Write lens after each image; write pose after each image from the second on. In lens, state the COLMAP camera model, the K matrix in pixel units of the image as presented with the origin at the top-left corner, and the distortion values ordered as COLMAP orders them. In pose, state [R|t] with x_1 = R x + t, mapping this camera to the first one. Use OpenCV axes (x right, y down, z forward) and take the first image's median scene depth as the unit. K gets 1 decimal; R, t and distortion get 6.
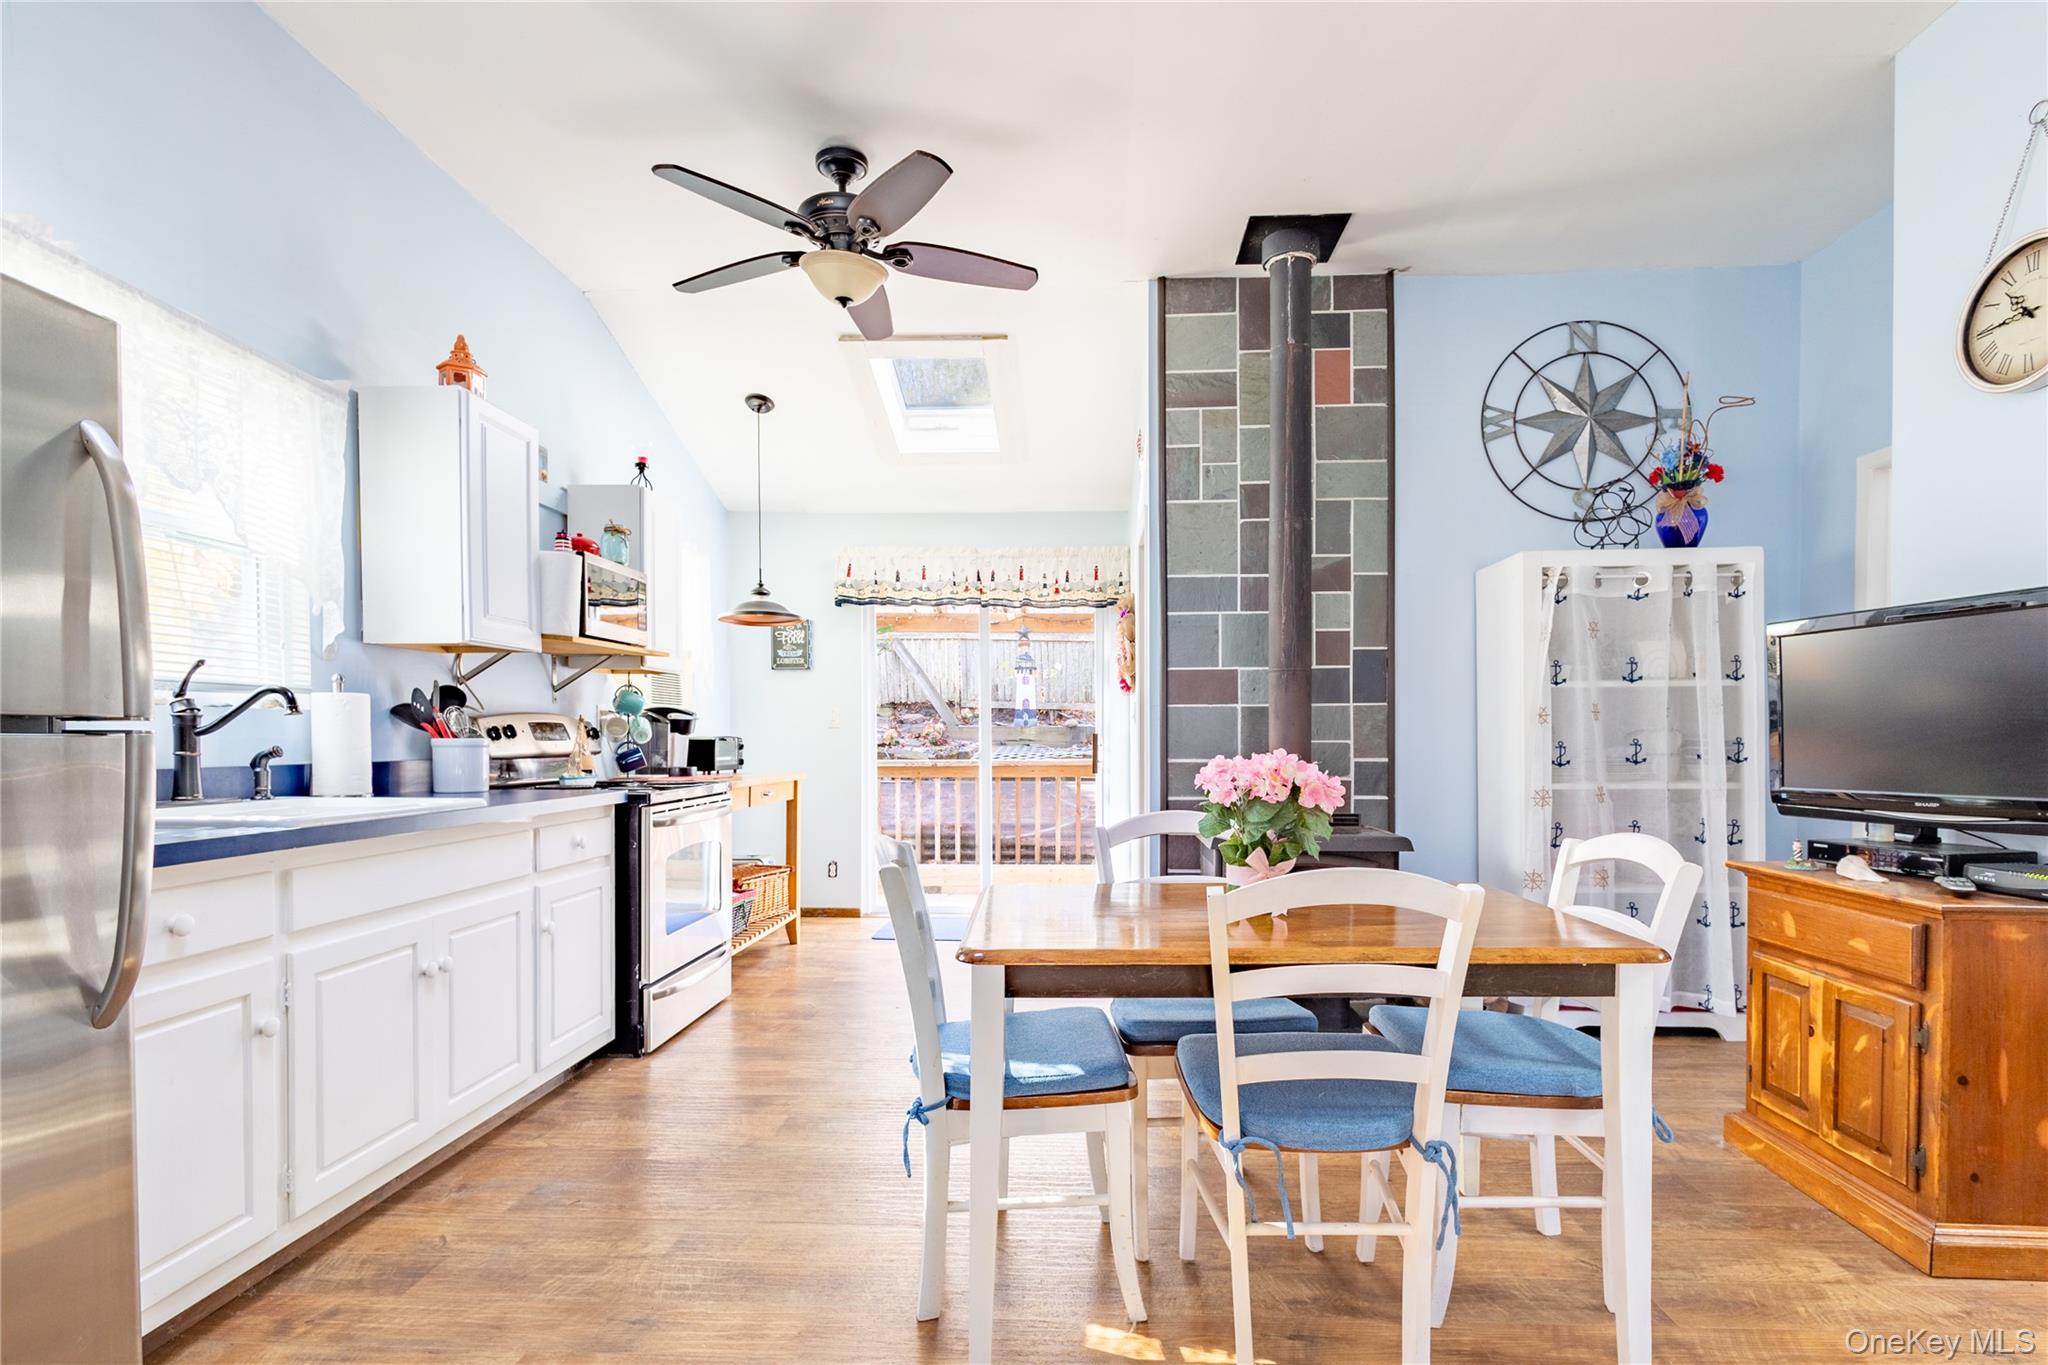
lens RADIAL K [[963.3, 0, 1044.3], [0, 963.3, 753.0], [0, 0, 1]] dist [0.016104, -0.006240]
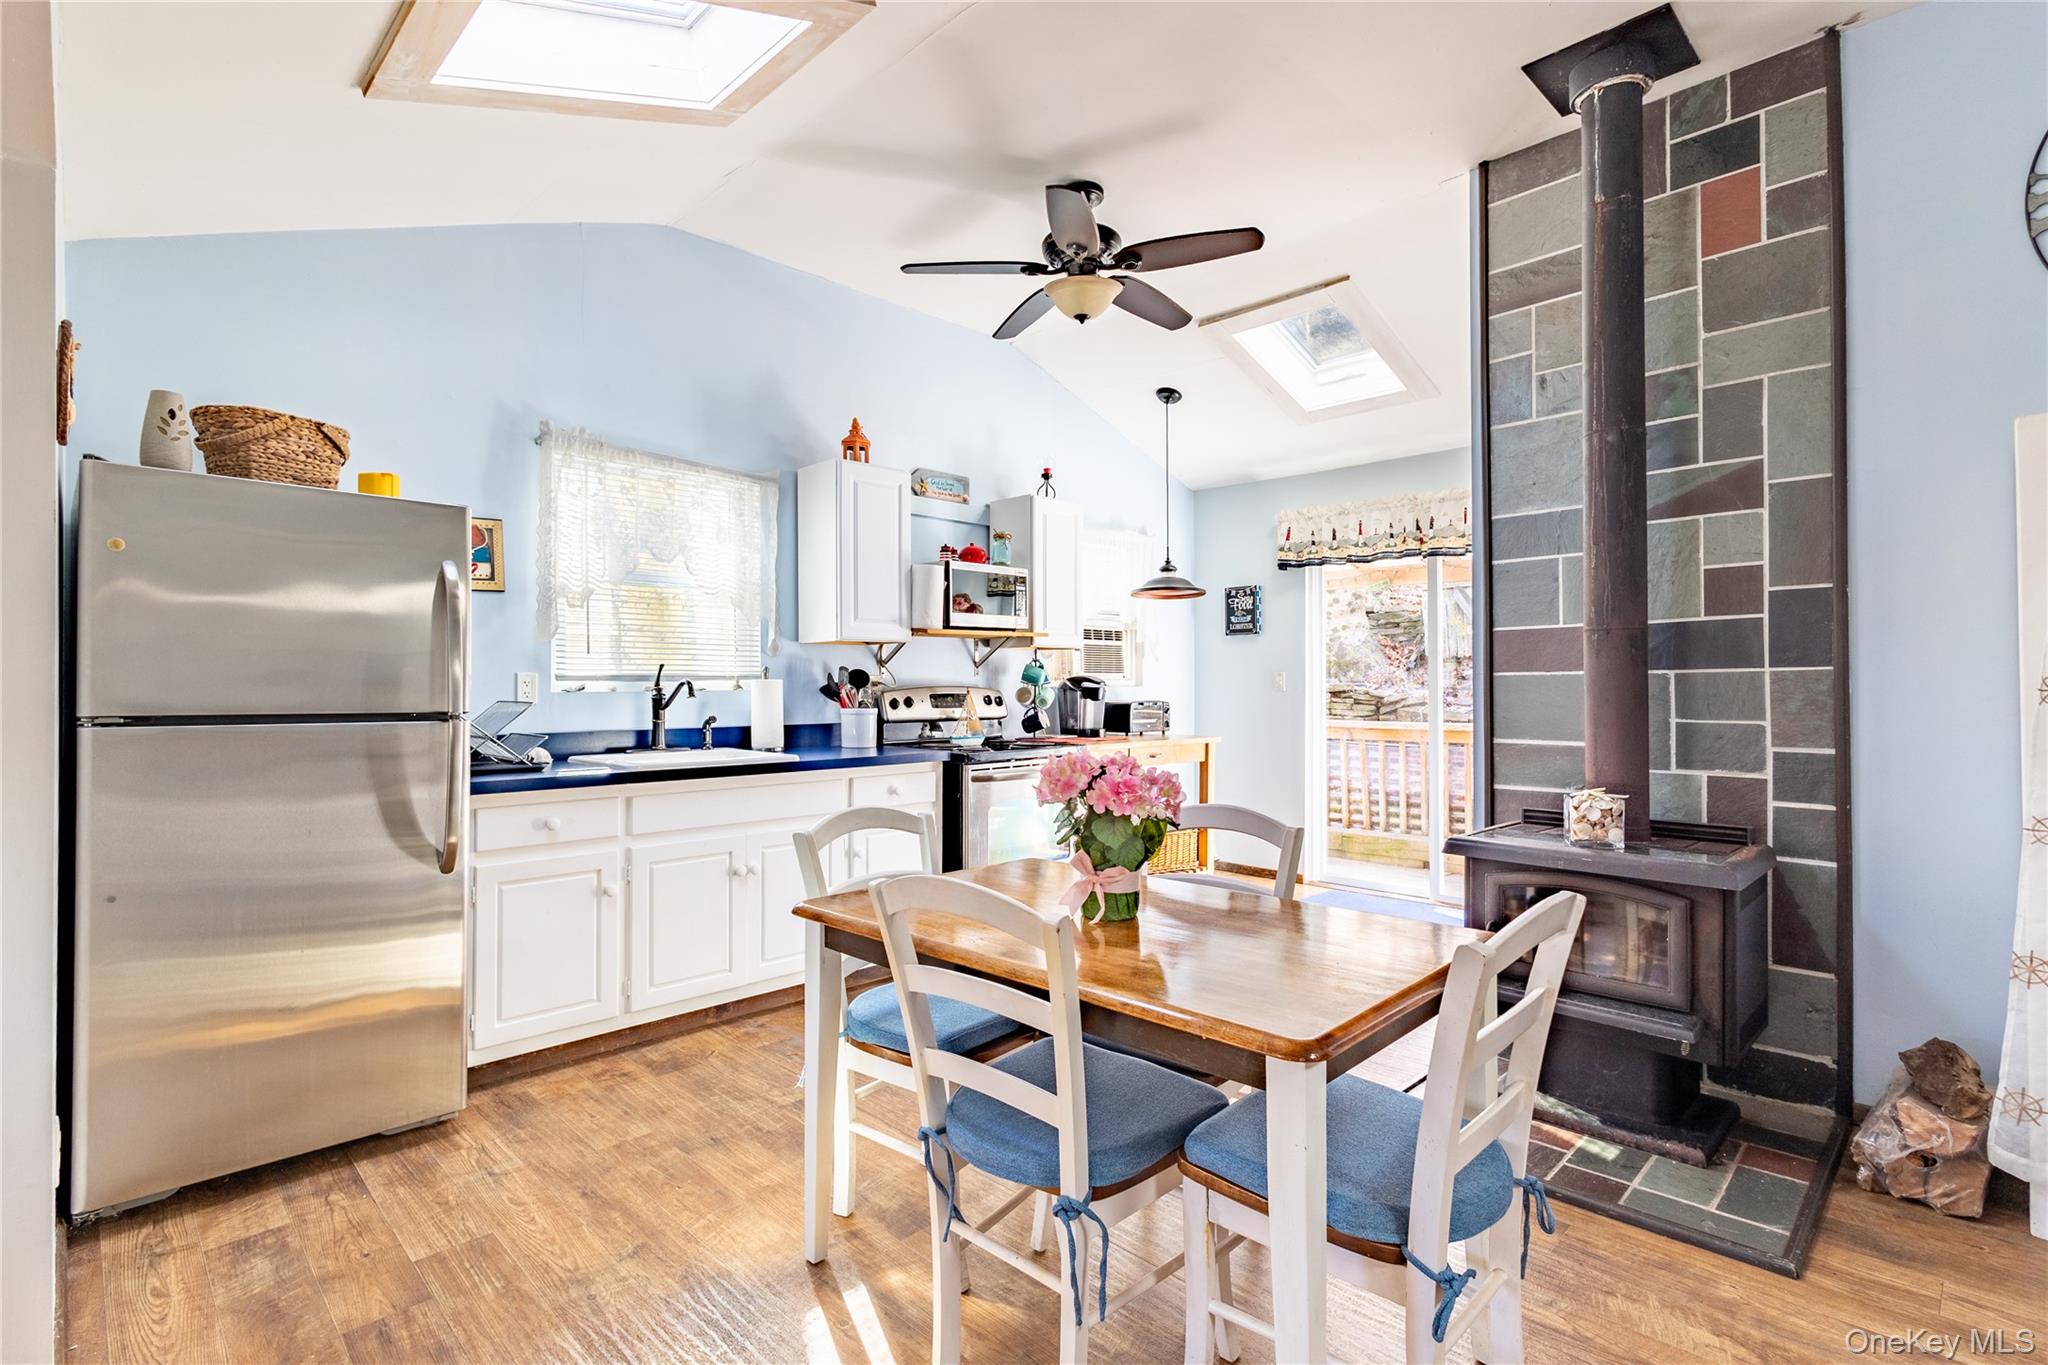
lens RADIAL K [[963.3, 0, 1030.6], [0, 963.3, 683.8], [0, 0, 1]] dist [0.016104, -0.006240]
pose [[0.735622, -0.003184, -0.677385, 0.402092], [-0.008632, 0.999864, -0.014073, -0.025723], [0.677337, 0.016199, 0.735494, 0.125094]]
